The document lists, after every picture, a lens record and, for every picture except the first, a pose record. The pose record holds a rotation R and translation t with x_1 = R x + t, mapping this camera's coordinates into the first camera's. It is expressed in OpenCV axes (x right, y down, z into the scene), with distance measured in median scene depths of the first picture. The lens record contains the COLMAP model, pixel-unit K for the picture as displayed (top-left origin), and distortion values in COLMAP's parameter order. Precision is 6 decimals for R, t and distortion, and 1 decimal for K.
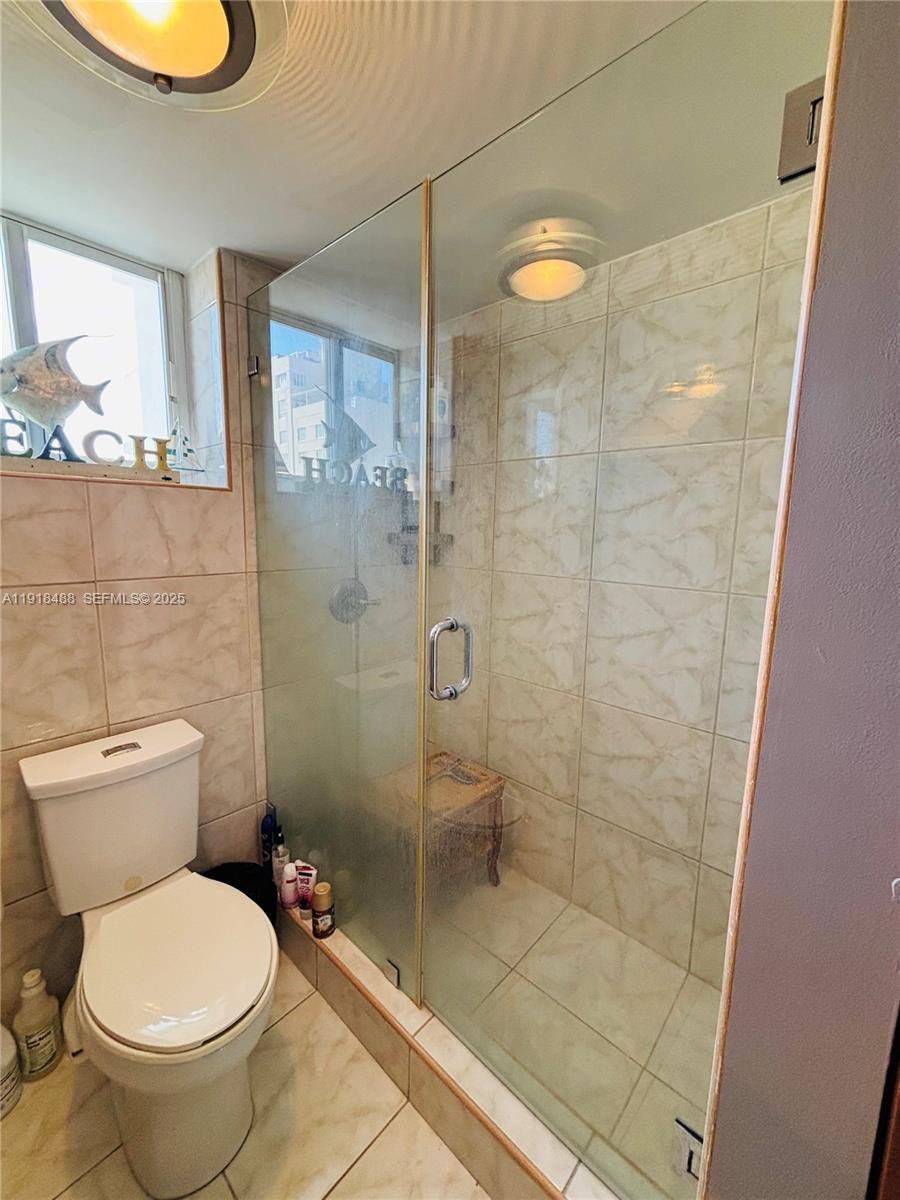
lens RADIAL K [[485.9, 0, 449.3], [0, 485.9, 598.5], [0, 0, 1]] dist [-0.002489, 0.001062]
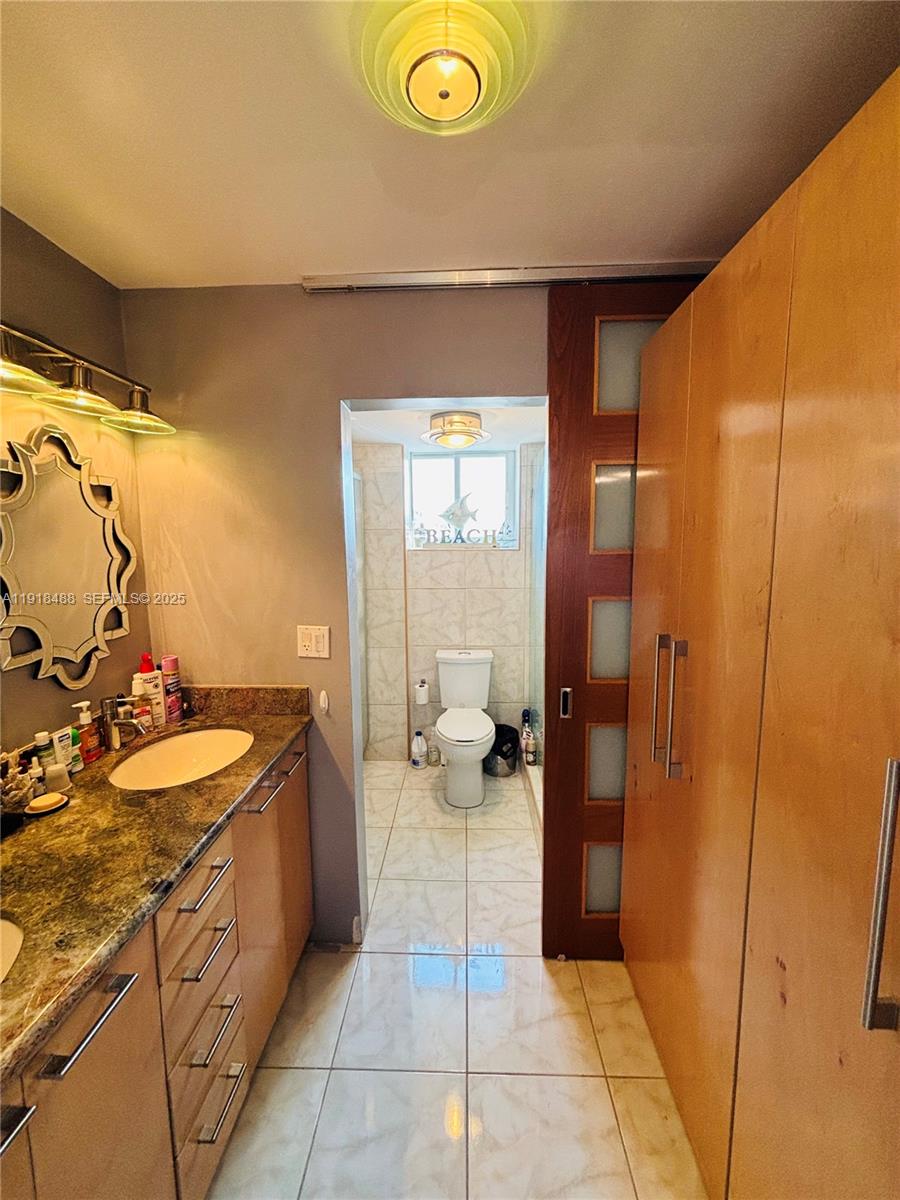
lens RADIAL K [[485.9, 0, 449.1], [0, 485.9, 597.4], [0, 0, 1]] dist [-0.002489, 0.001062]
pose [[0.652897, 0.075114, -0.753713, 1.080218], [-0.094856, 0.995345, 0.017027, -0.020778], [0.751484, 0.060377, 0.656983, -0.703783]]
